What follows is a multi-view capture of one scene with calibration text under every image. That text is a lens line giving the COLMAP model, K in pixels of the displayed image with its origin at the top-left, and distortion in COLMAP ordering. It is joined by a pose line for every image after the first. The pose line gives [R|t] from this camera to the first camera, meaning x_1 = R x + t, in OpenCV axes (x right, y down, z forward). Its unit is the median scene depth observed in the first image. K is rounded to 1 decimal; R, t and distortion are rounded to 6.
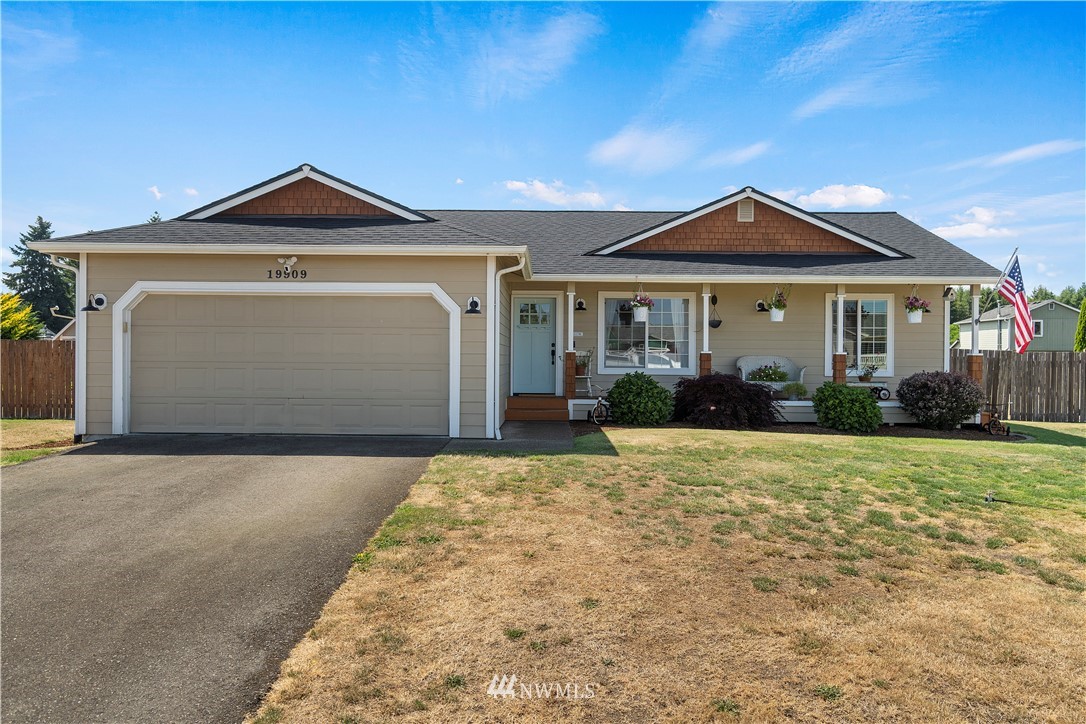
lens RADIAL K [[797.9, 0, 542.7], [0, 797.9, 376.0], [0, 0, 1]] dist [-0.002147, 0.004541]
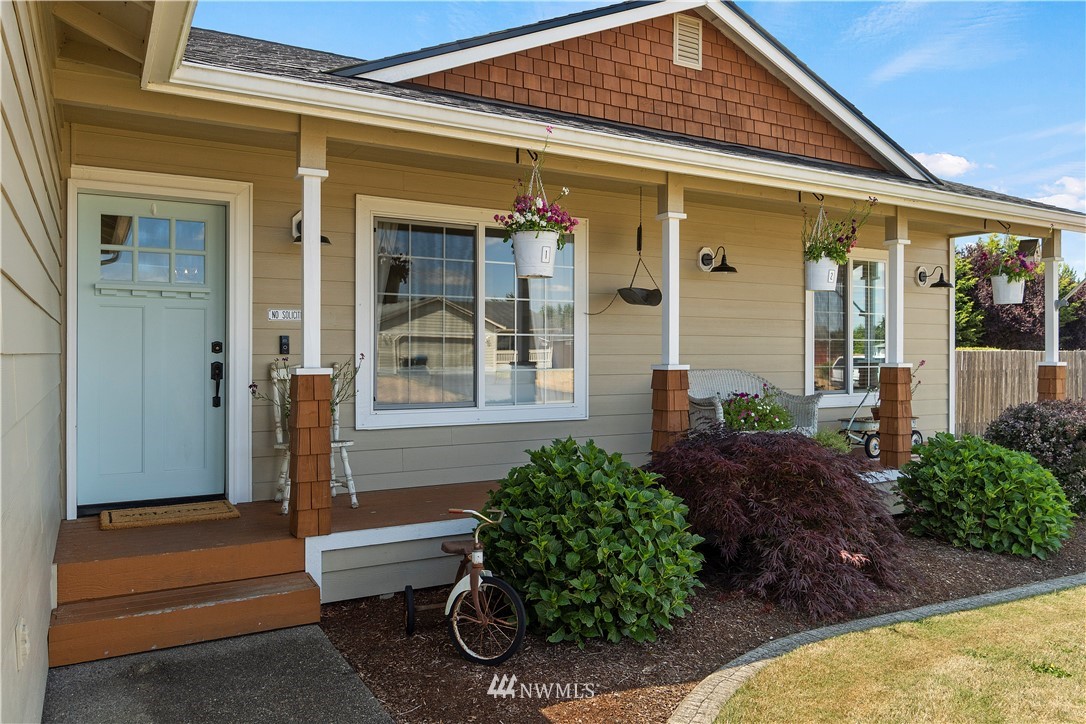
lens RADIAL K [[773.1, 0, 543.0], [0, 773.1, 362.0], [0, 0, 1]] dist [-0.007609, -0.001047]
pose [[0.862189, -0.012541, 0.506431, -0.035027], [0.015445, 0.999880, -0.001533, -0.032745], [-0.506351, 0.009143, 0.862279, 0.713021]]
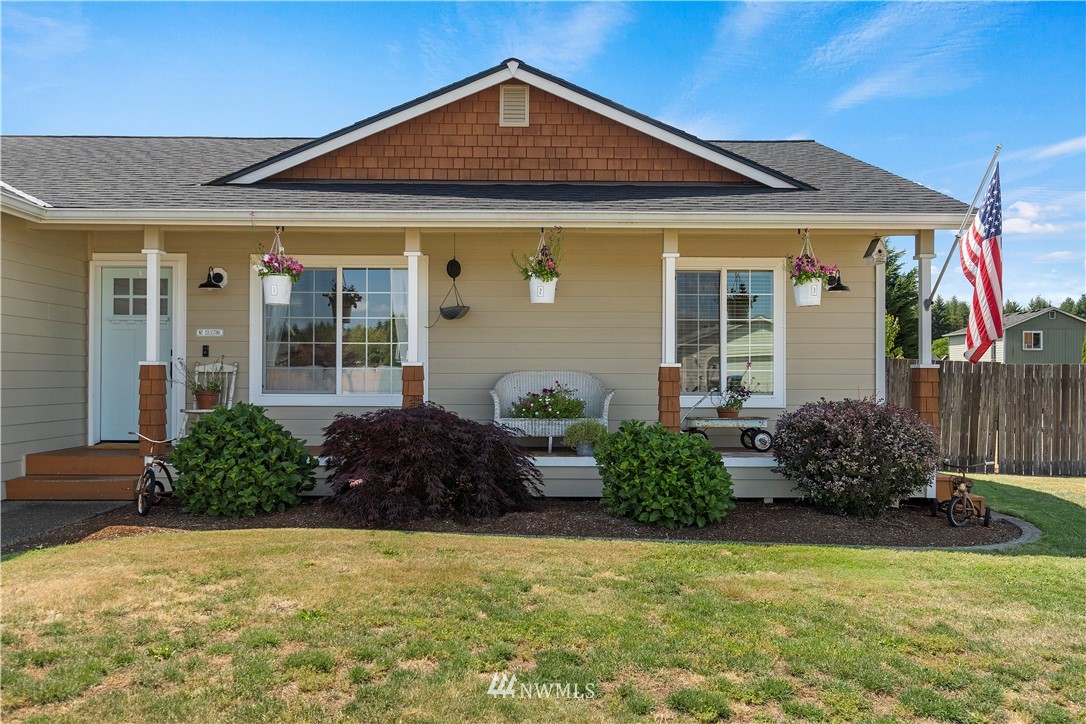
lens RADIAL K [[830.6, 0, 547.4], [0, 830.6, 386.8], [0, 0, 1]] dist [0.001441, -0.005713]
pose [[0.999718, -0.004154, 0.023386, 0.278358], [0.004410, 0.999931, -0.010908, -0.008582], [-0.023339, 0.011008, 0.999667, 0.455694]]
